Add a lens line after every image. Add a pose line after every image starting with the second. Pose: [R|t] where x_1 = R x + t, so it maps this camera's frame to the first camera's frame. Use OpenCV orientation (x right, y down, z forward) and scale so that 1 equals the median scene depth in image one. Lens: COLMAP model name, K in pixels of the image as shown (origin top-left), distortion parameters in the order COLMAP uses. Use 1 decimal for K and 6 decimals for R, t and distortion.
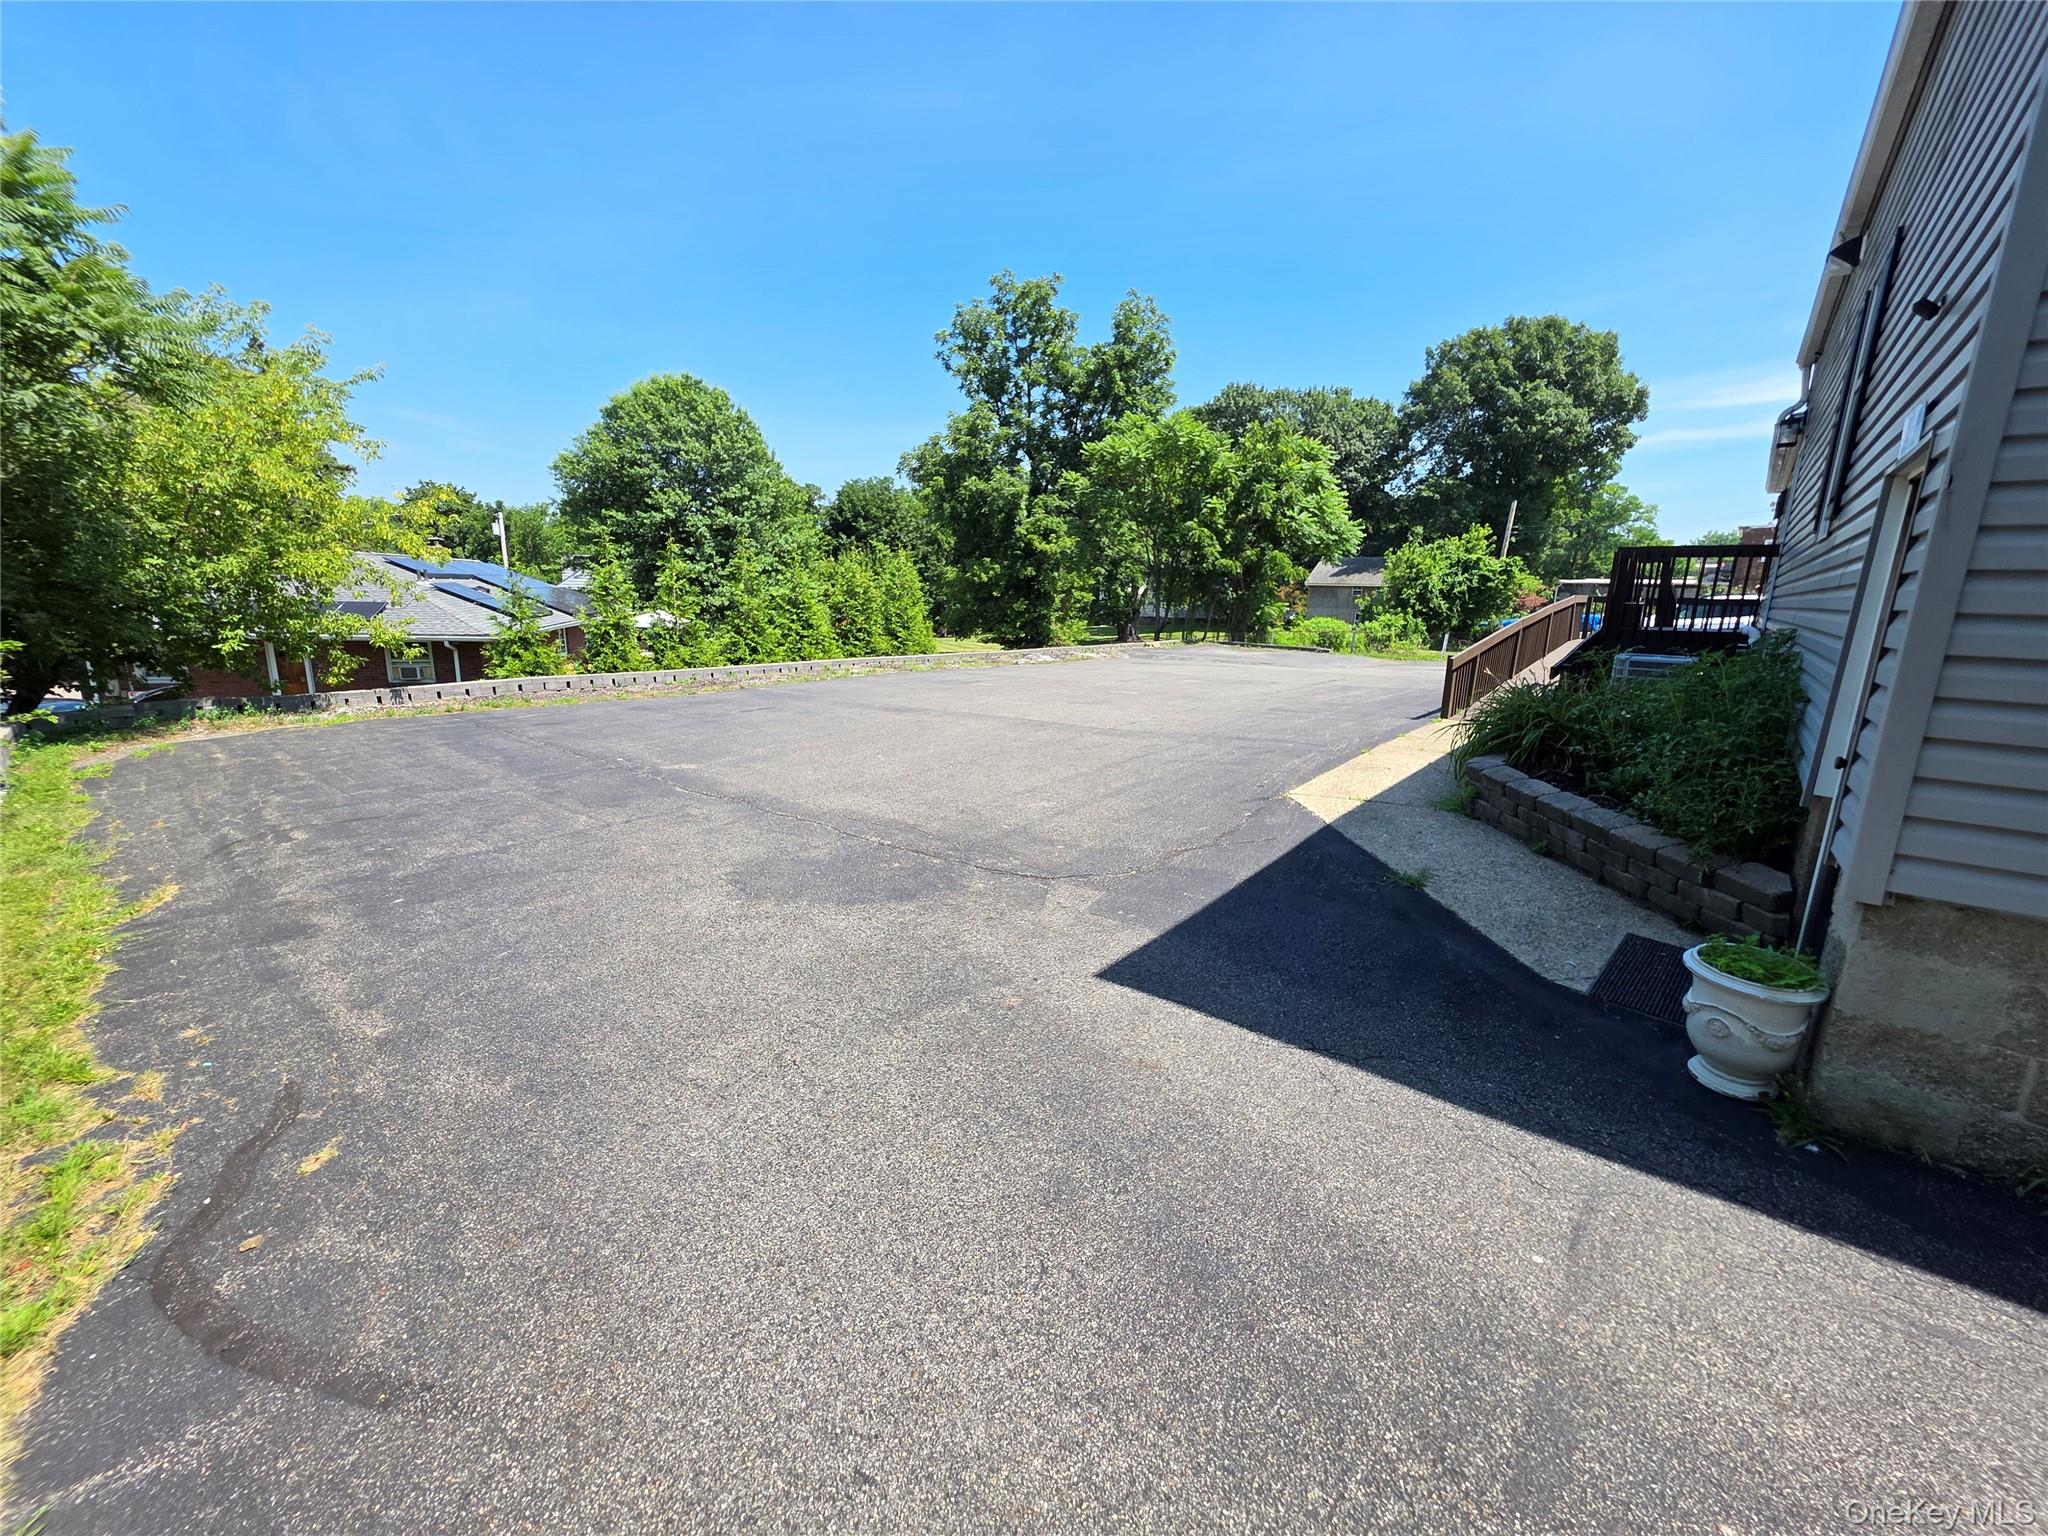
lens RADIAL K [[830.1, 0, 1021.4], [0, 830.1, 771.3], [0, 0, 1]] dist [-0.000143, -0.000354]
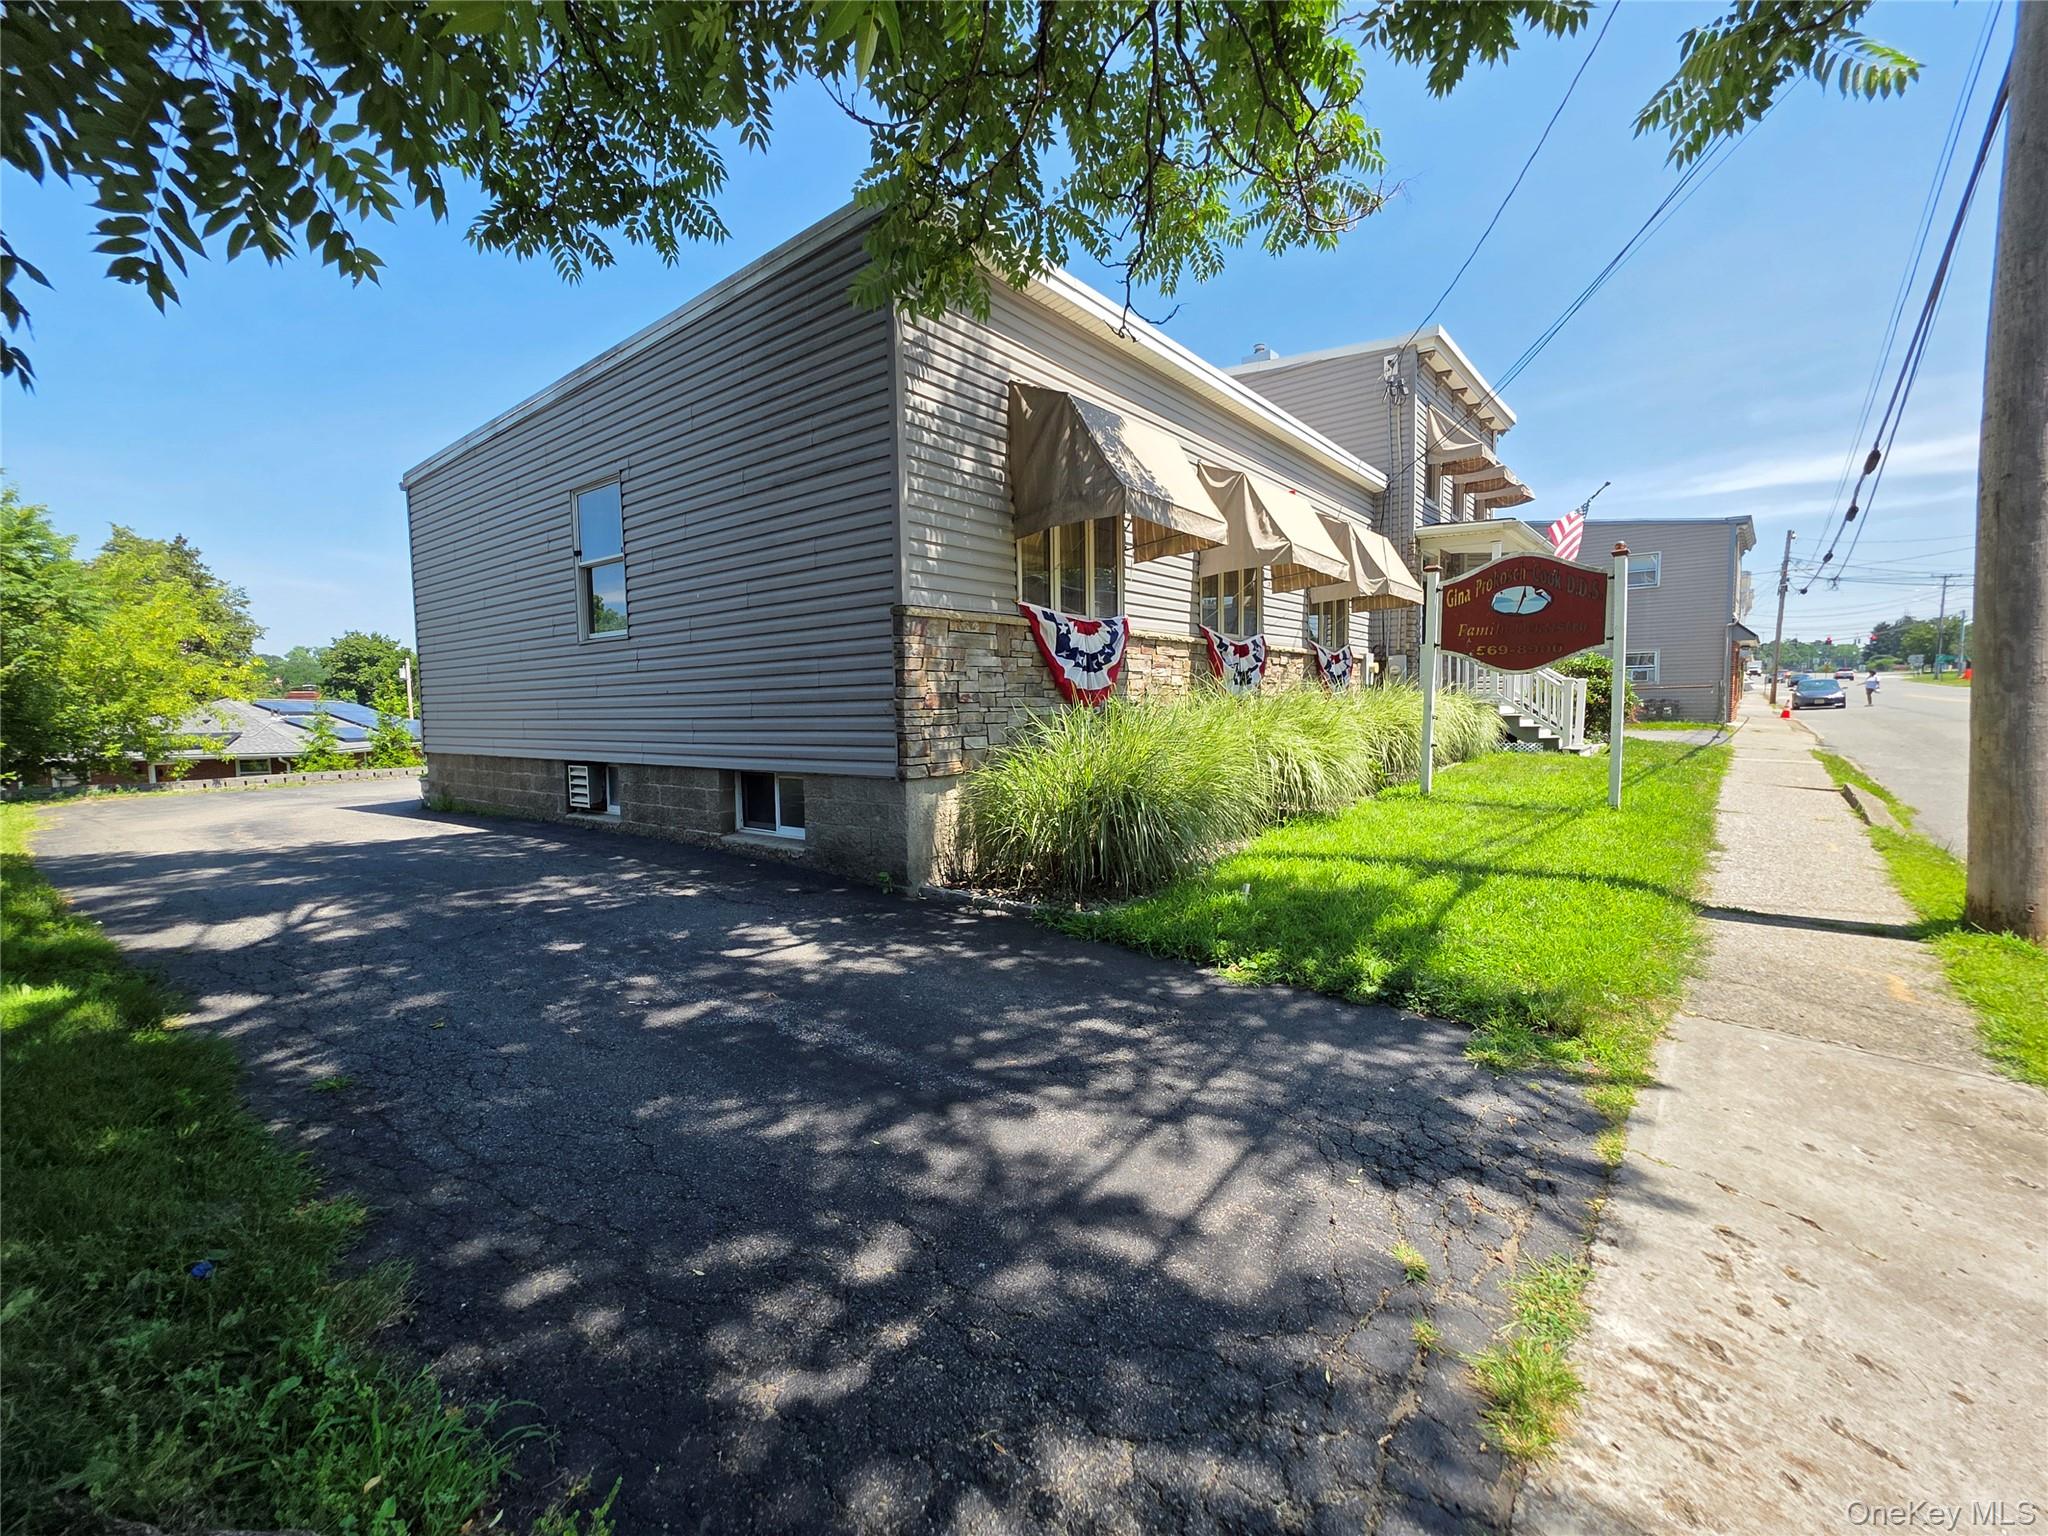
lens RADIAL K [[890.0, 0, 1028.2], [0, 890.0, 767.6], [0, 0, 1]] dist [0.002062, 0.000178]
pose [[0.998822, -0.045041, 0.018062, 0.949149], [0.047221, 0.987880, -0.147861, 0.249844], [-0.011183, 0.148540, 0.988843, -0.884368]]
